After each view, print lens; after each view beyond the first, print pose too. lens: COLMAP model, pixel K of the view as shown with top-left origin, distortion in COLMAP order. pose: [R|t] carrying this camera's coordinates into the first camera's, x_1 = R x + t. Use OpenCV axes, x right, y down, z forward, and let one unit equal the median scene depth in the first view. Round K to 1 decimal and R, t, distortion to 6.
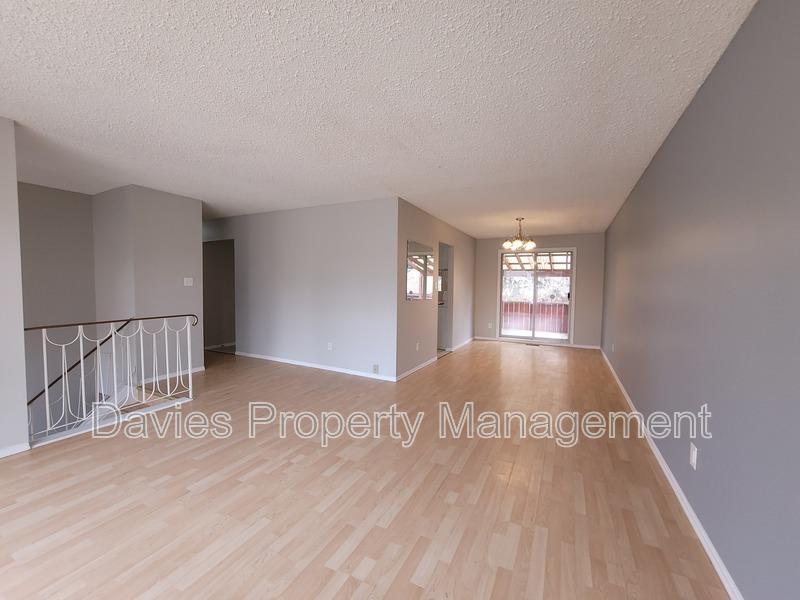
lens RADIAL K [[326.5, 0, 399.8], [0, 326.5, 299.7], [0, 0, 1]] dist [0.001643, -0.000104]
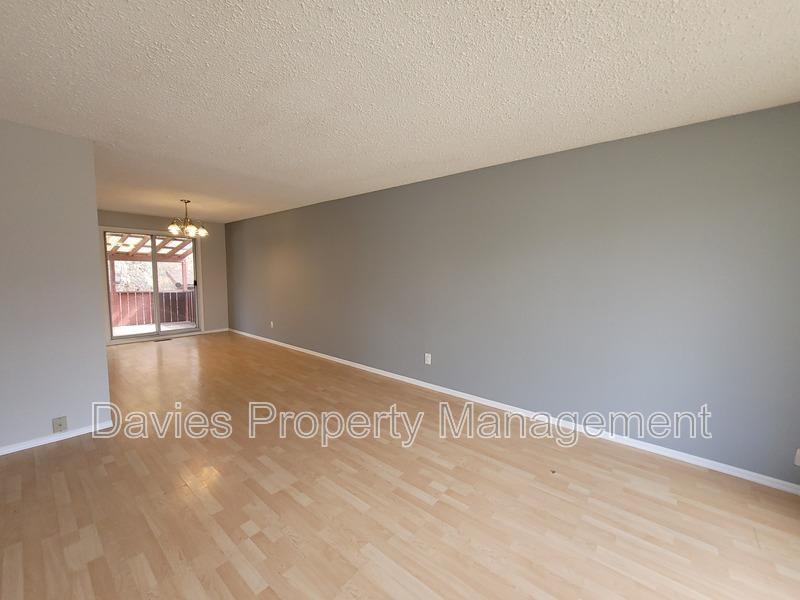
lens RADIAL K [[326.5, 0, 397.8], [0, 326.5, 300.6], [0, 0, 1]] dist [0.001643, -0.000104]
pose [[0.248713, -0.095398, 0.963868, -0.911663], [0.037196, 0.995344, 0.088916, -0.076457], [-0.967863, 0.013737, 0.251104, 0.502839]]
